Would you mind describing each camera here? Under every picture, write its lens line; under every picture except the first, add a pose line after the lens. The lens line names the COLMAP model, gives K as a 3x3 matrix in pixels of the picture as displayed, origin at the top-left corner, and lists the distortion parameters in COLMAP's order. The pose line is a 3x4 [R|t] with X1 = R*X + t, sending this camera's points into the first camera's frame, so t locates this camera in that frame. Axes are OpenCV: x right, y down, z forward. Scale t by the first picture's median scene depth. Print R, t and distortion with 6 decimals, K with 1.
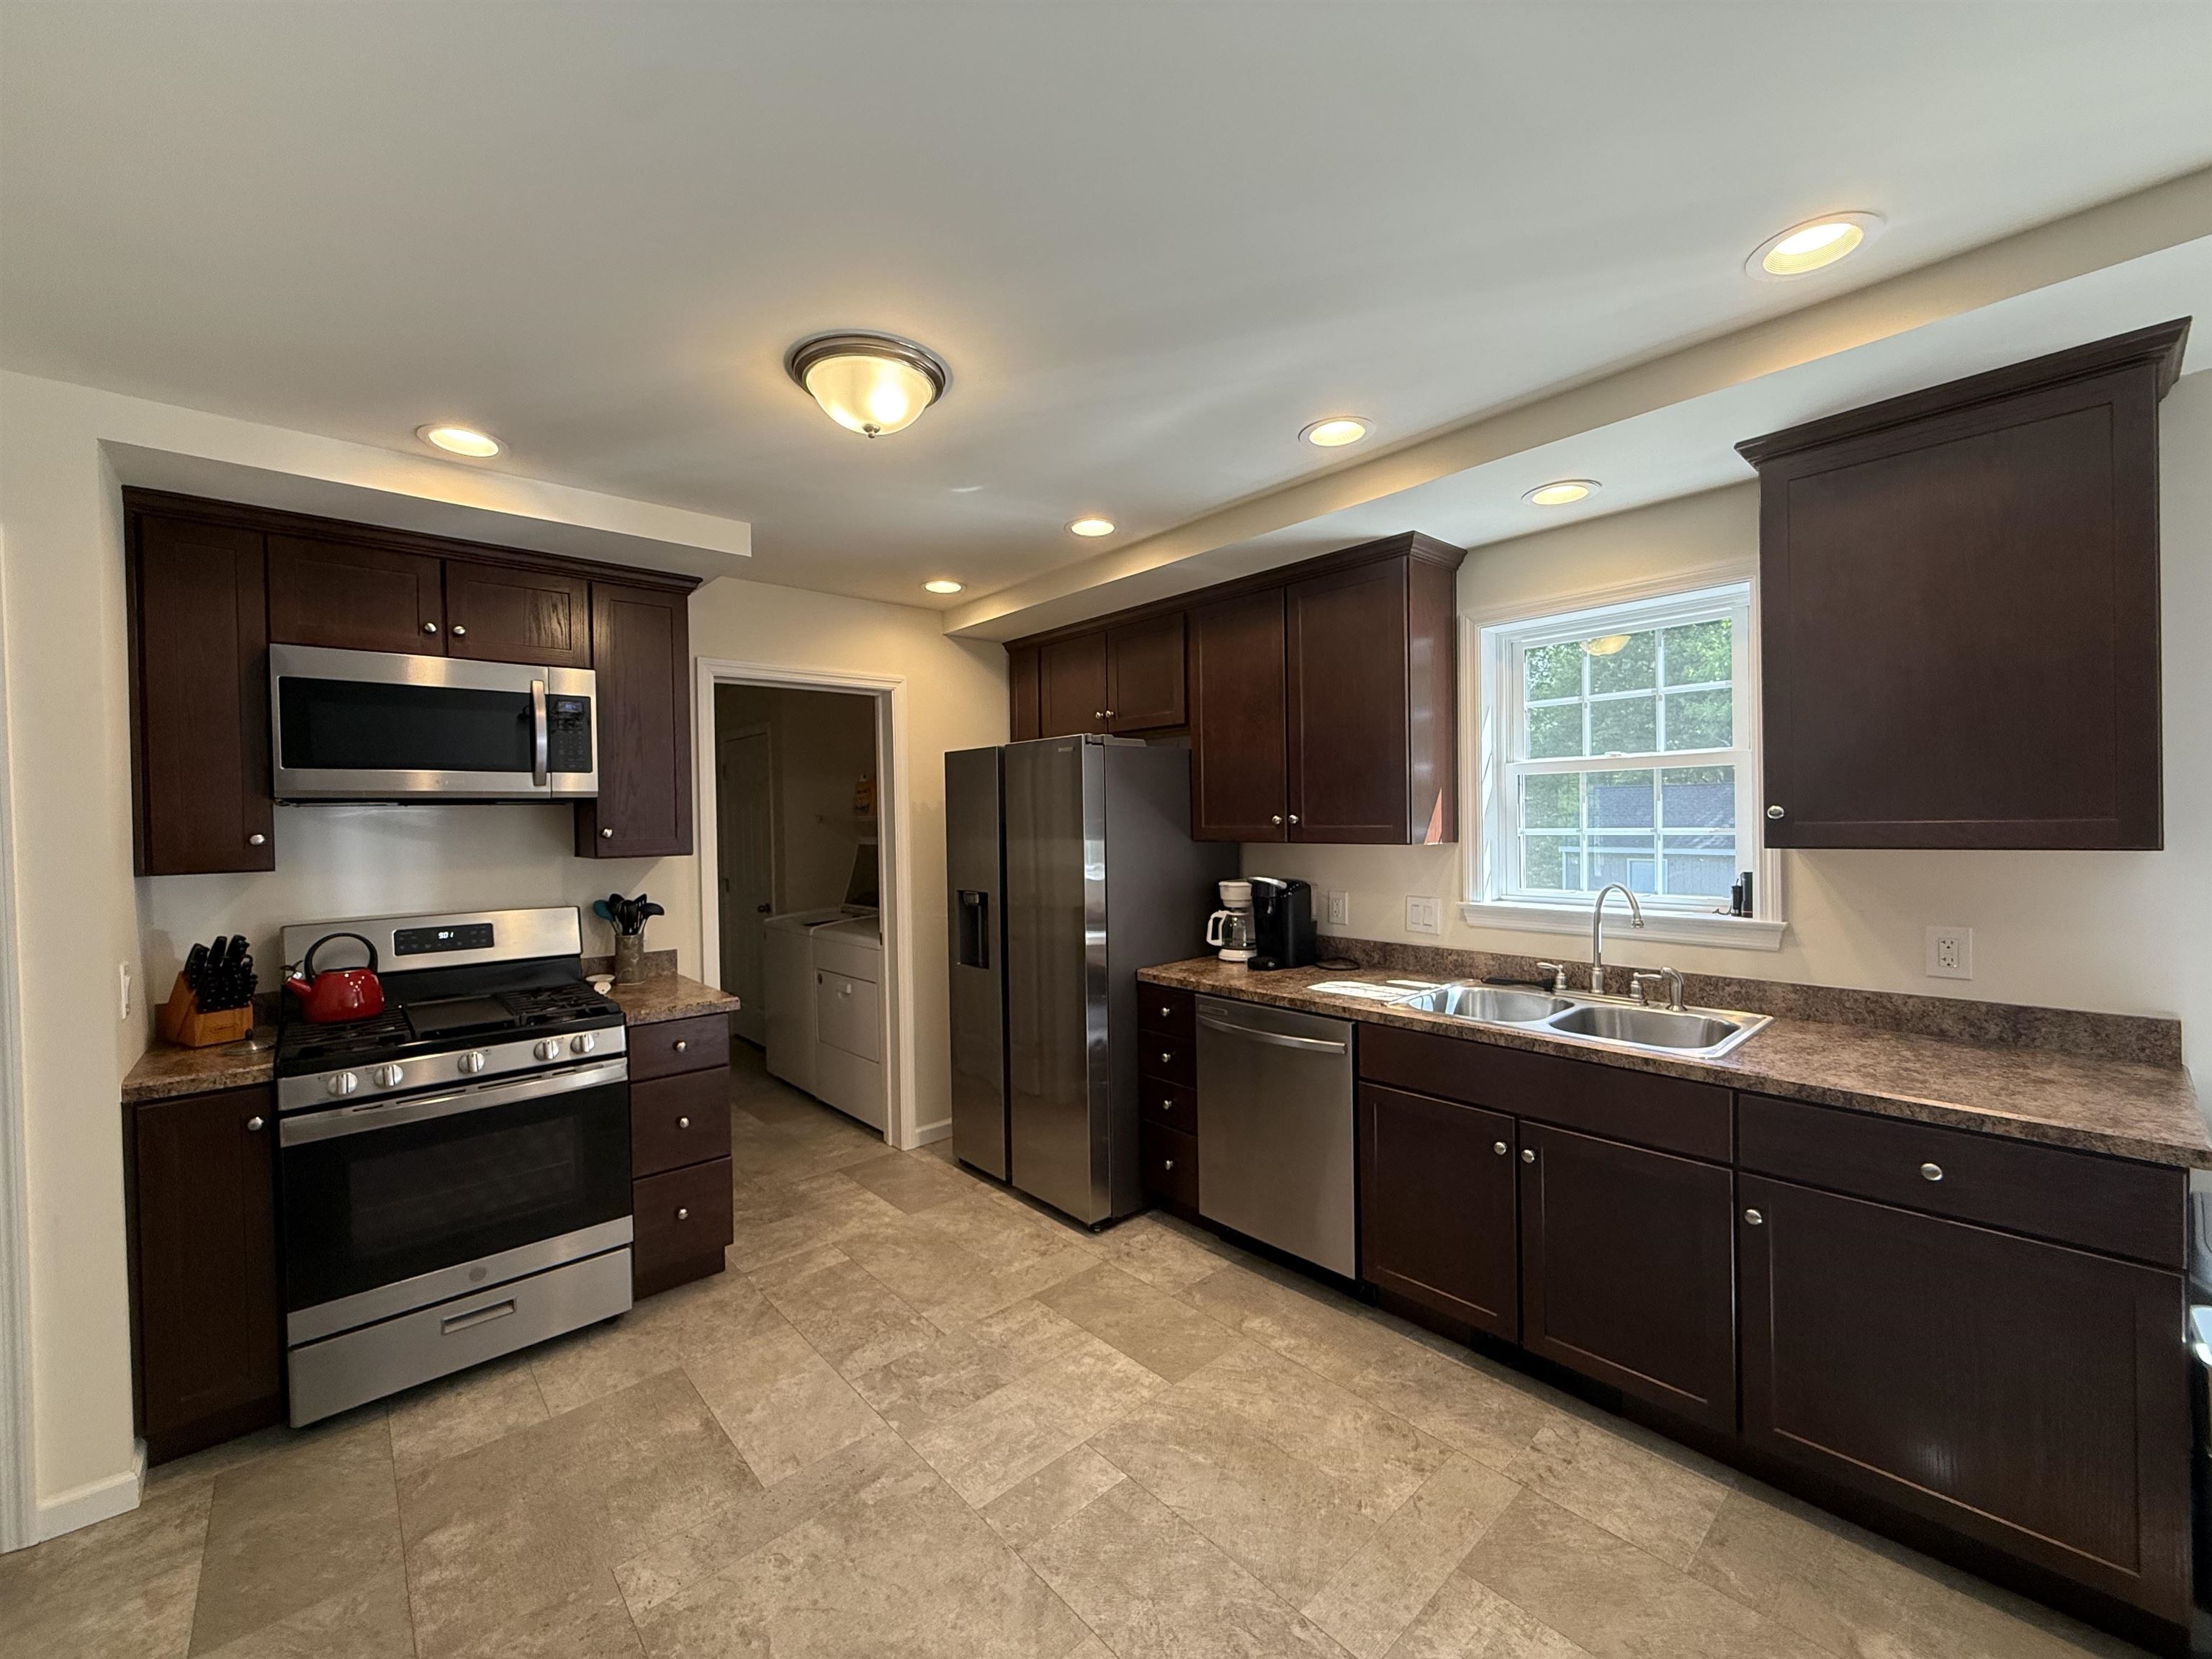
lens RADIAL K [[881.5, 0, 1102.2], [0, 881.5, 831.0], [0, 0, 1]] dist [-0.001165, 0.000587]
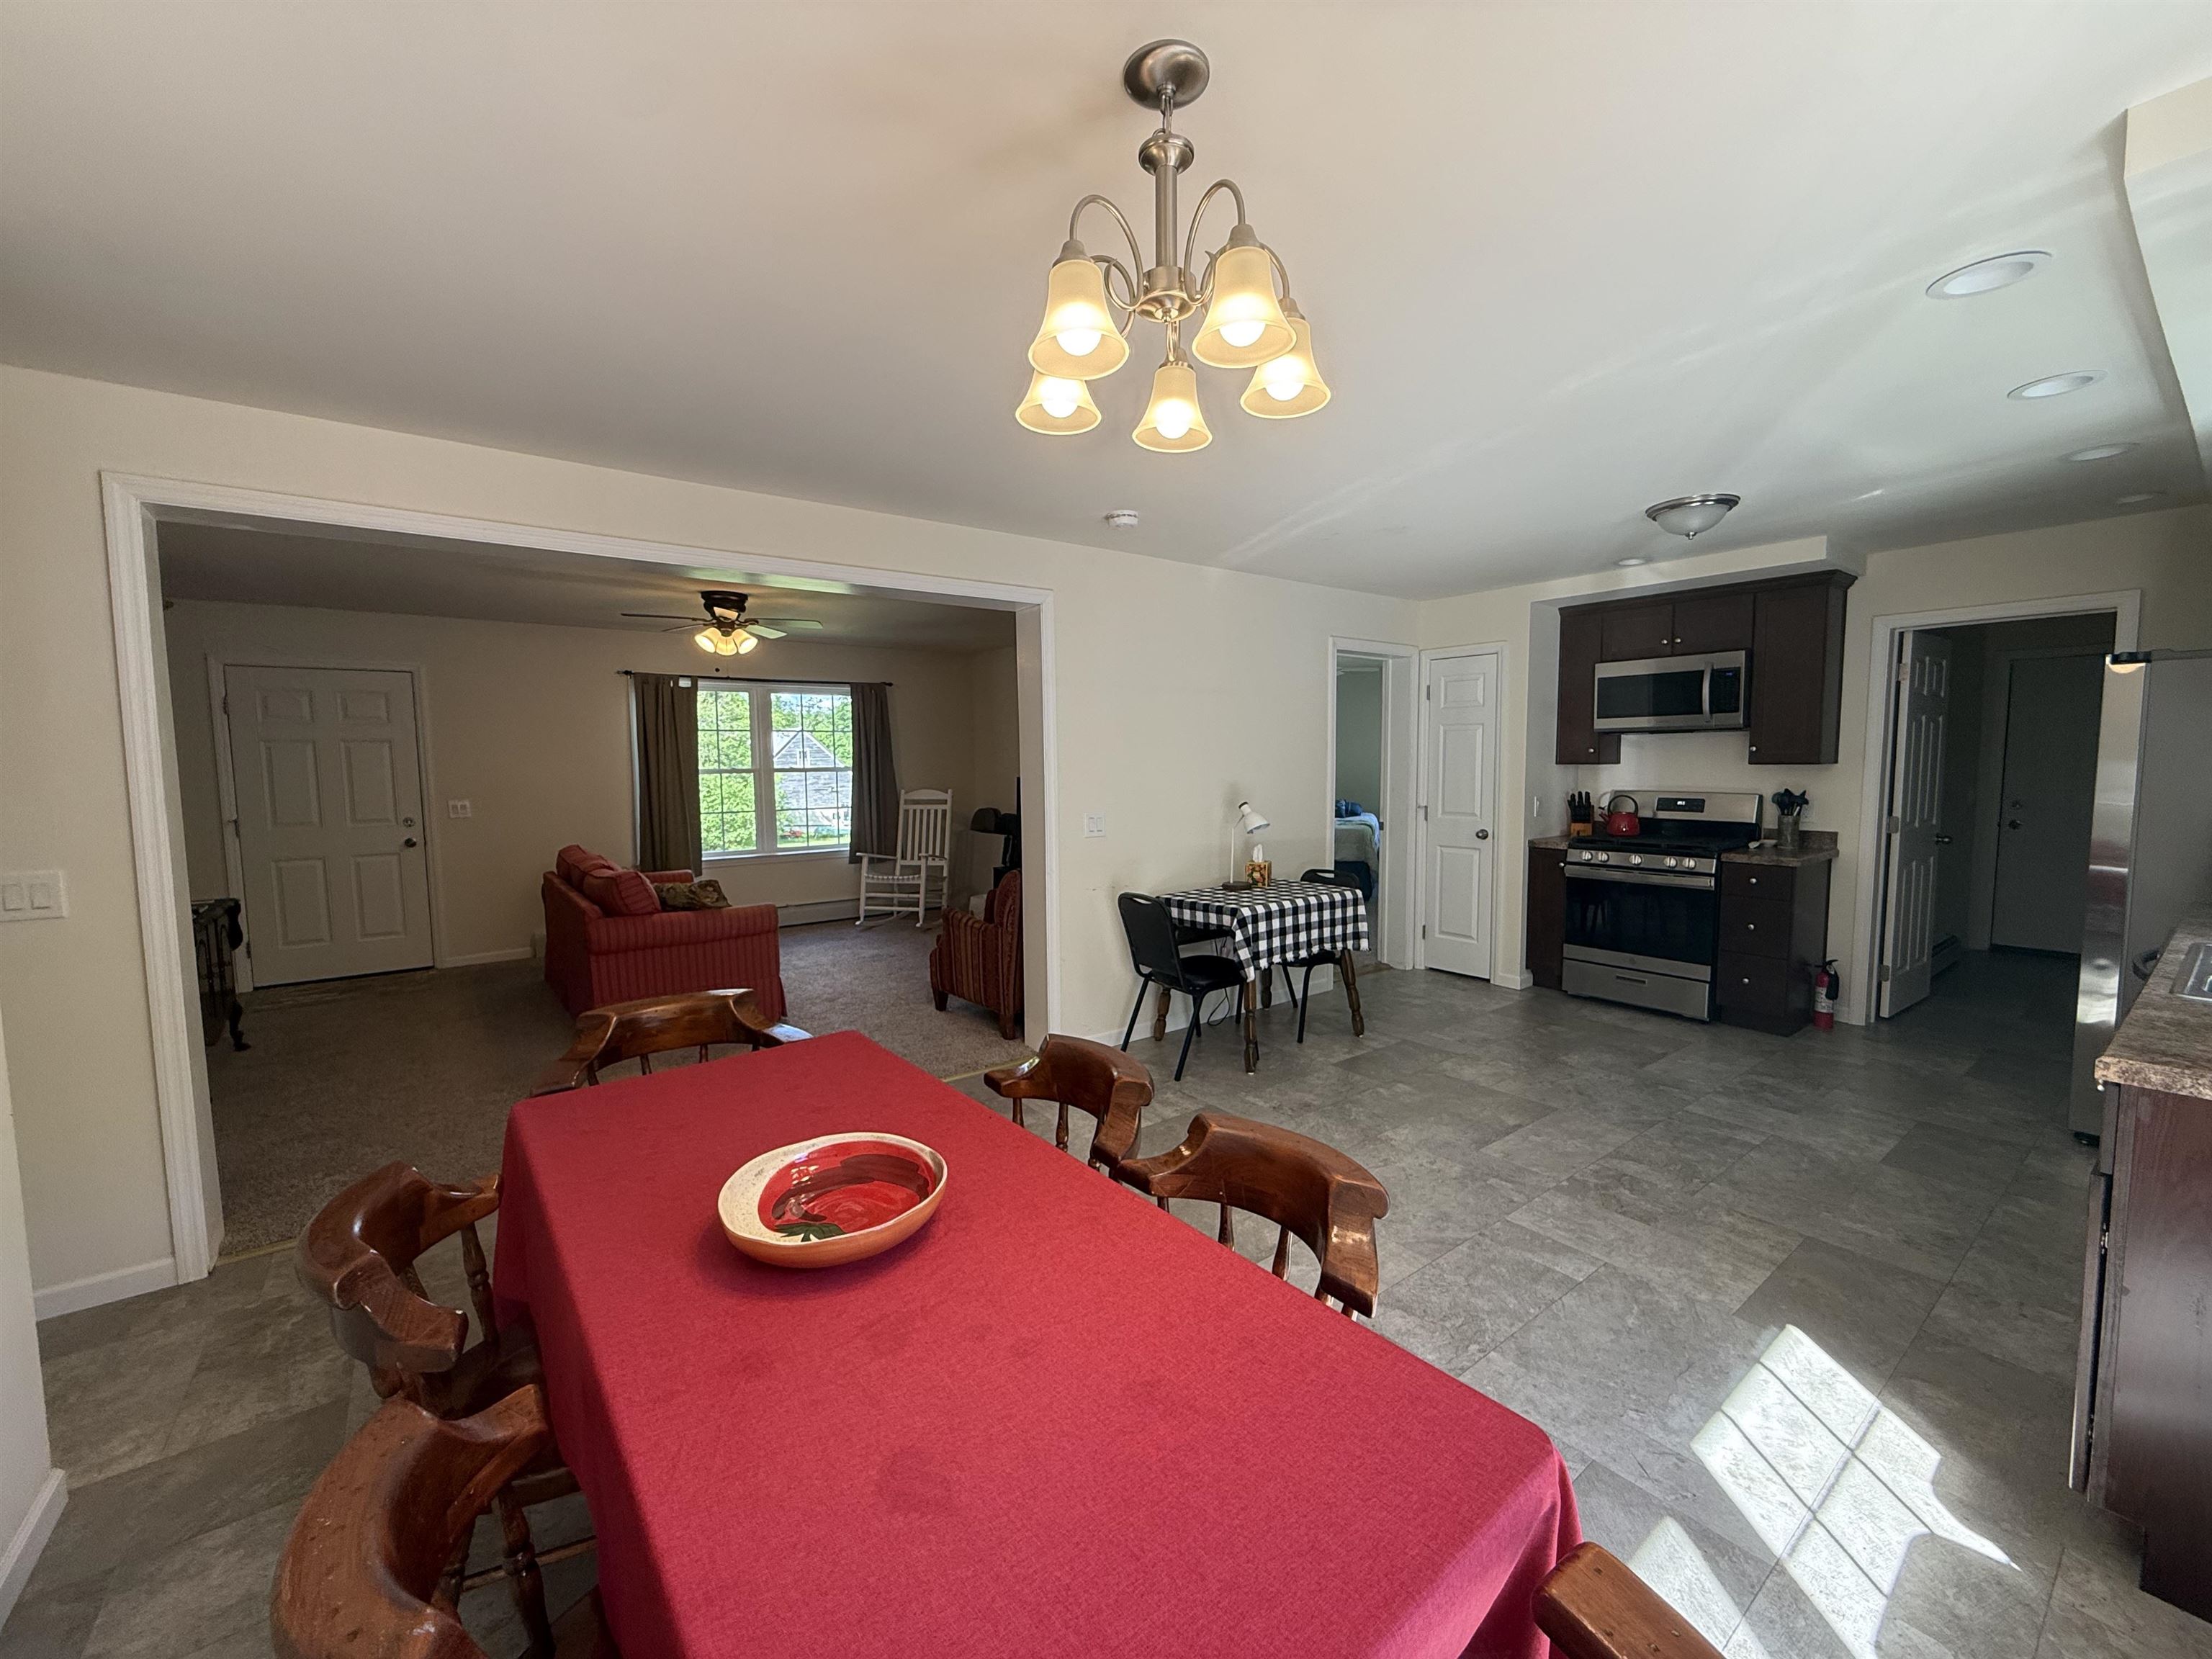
lens RADIAL K [[881.5, 0, 1102.2], [0, 881.5, 831.0], [0, 0, 1]] dist [-0.001165, 0.000587]
pose [[-0.083413, 0.102828, -0.991196, 1.364414], [-0.000307, 0.994659, 0.103213, -0.017759], [0.996515, 0.008913, -0.082936, -0.075746]]
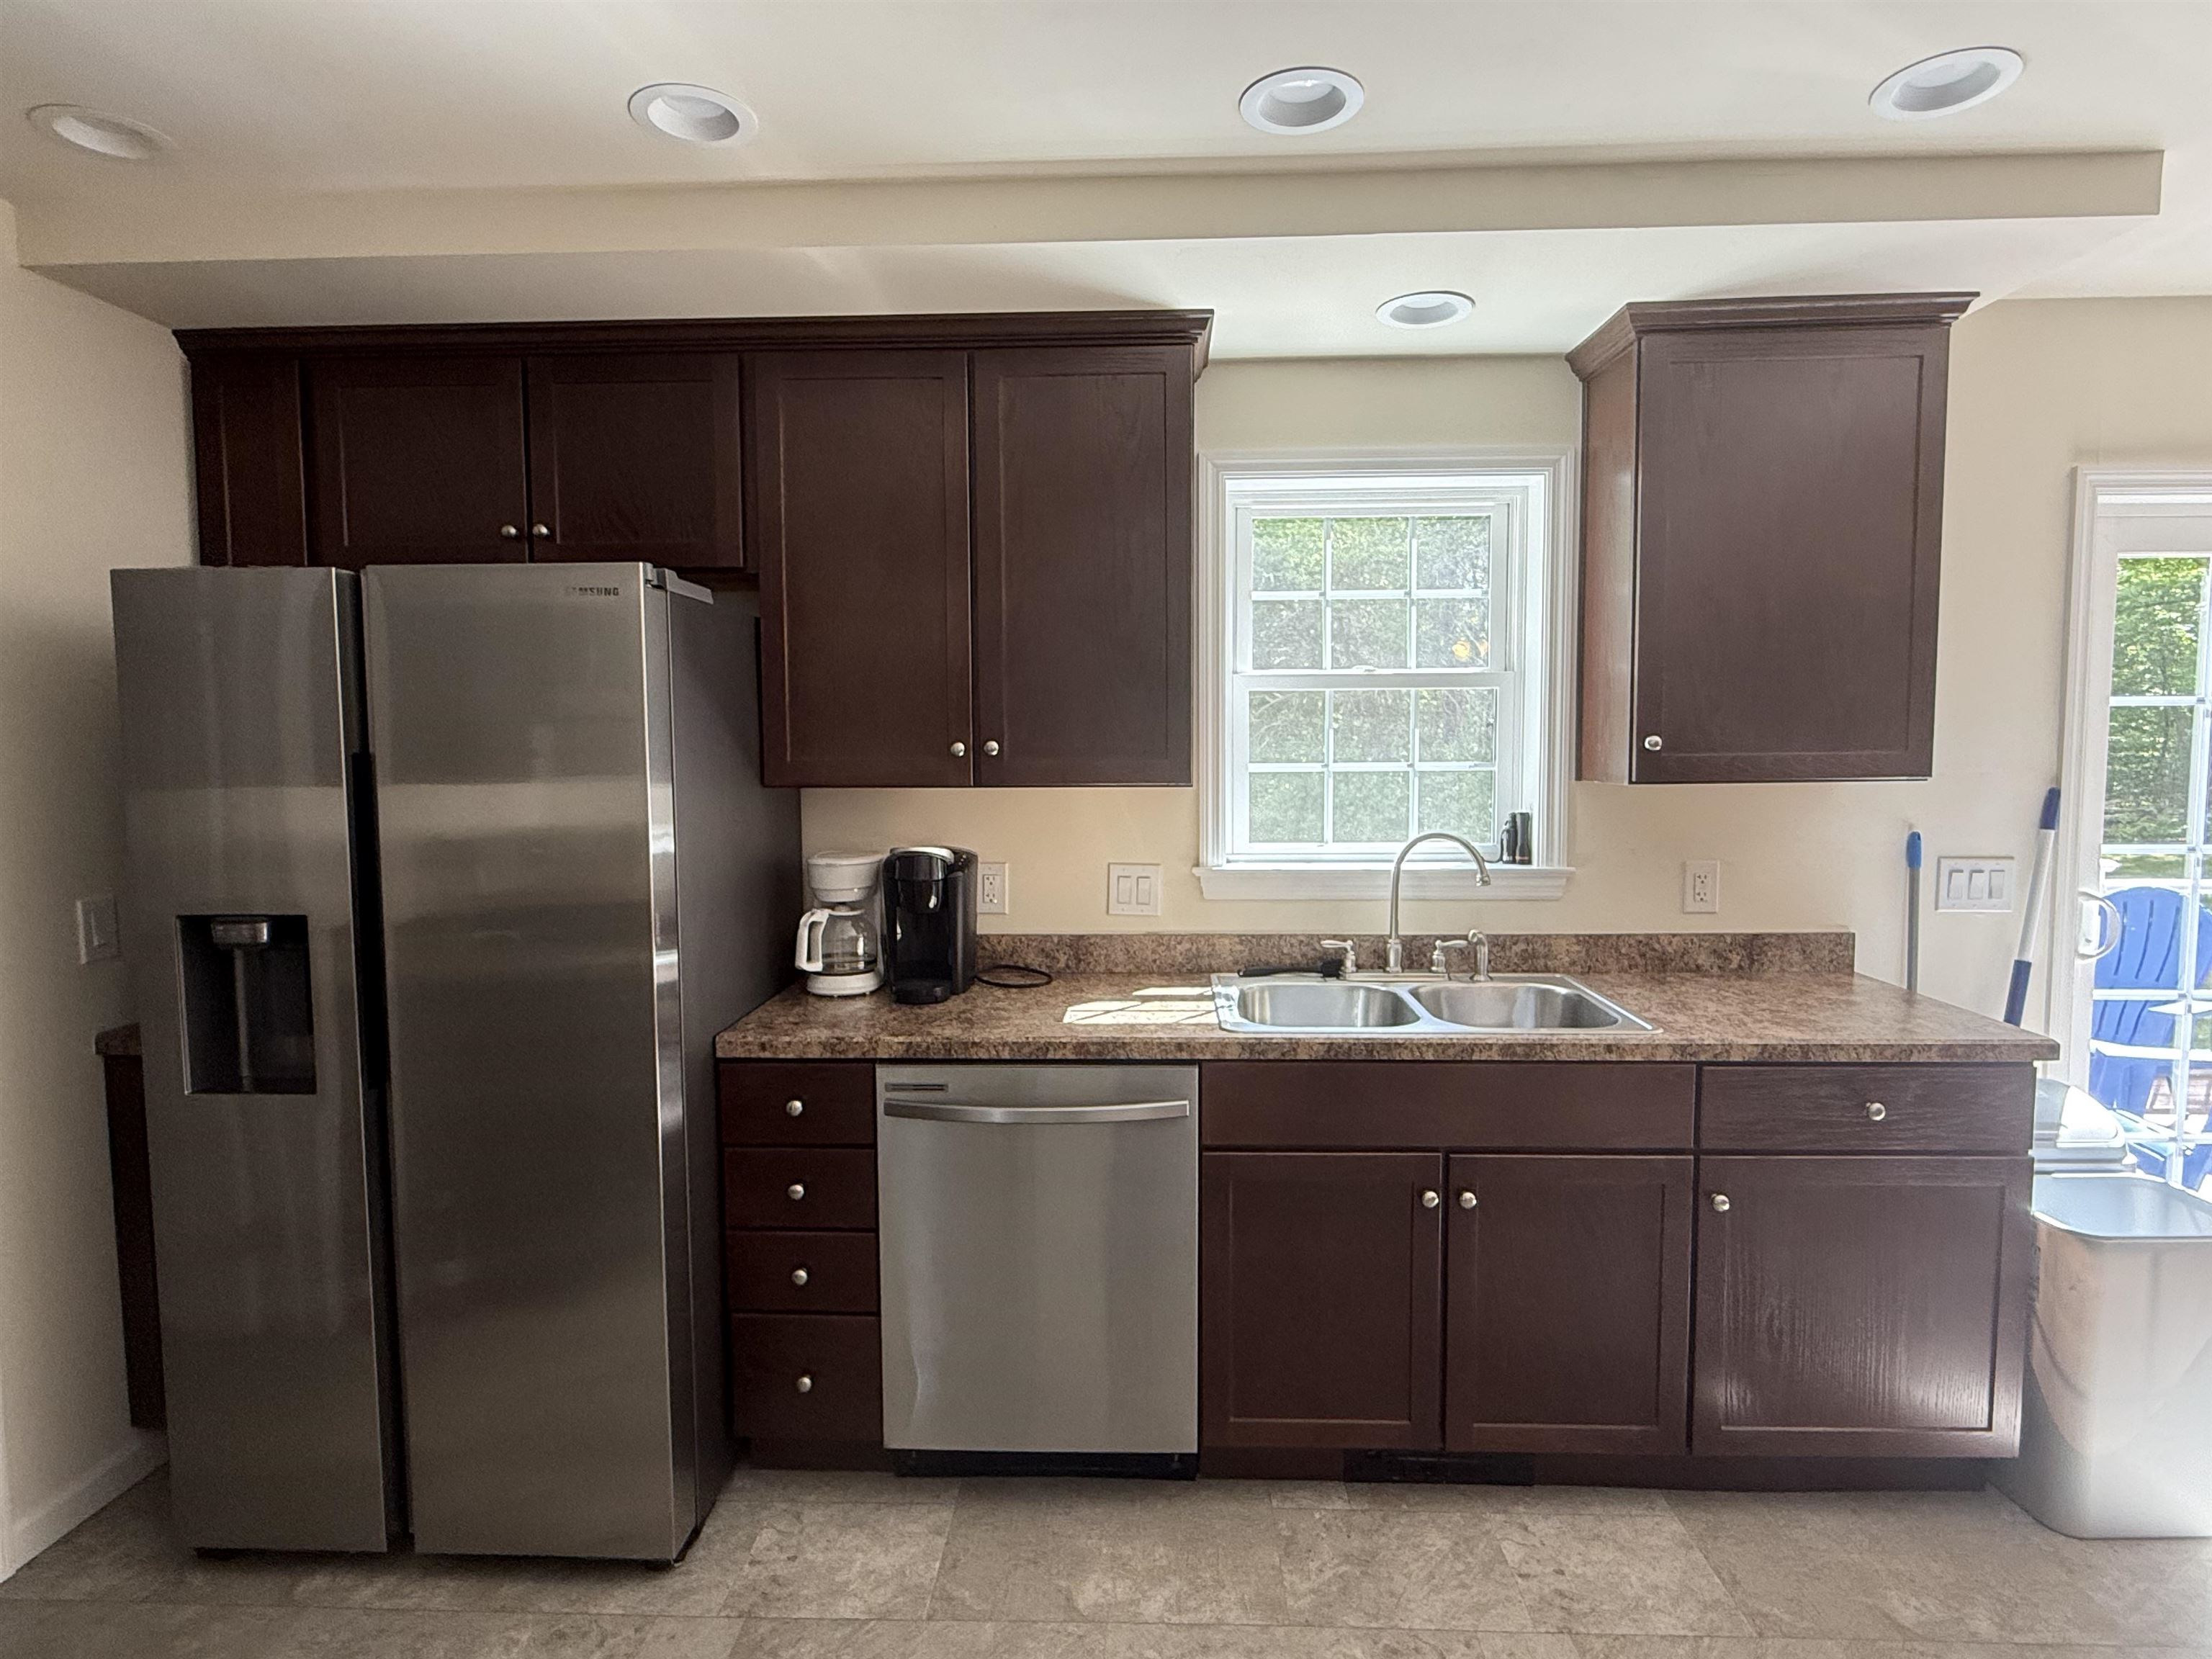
lens RADIAL K [[1185.6, 0, 1106.0], [0, 1185.6, 829.5], [0, 0, 1]] dist [-0.002551, 0.001801]
pose [[0.695132, -0.039504, 0.717796, -0.387537], [0.004395, 0.998704, 0.050708, 0.002028], [-0.718869, -0.032094, 0.694404, 0.468726]]
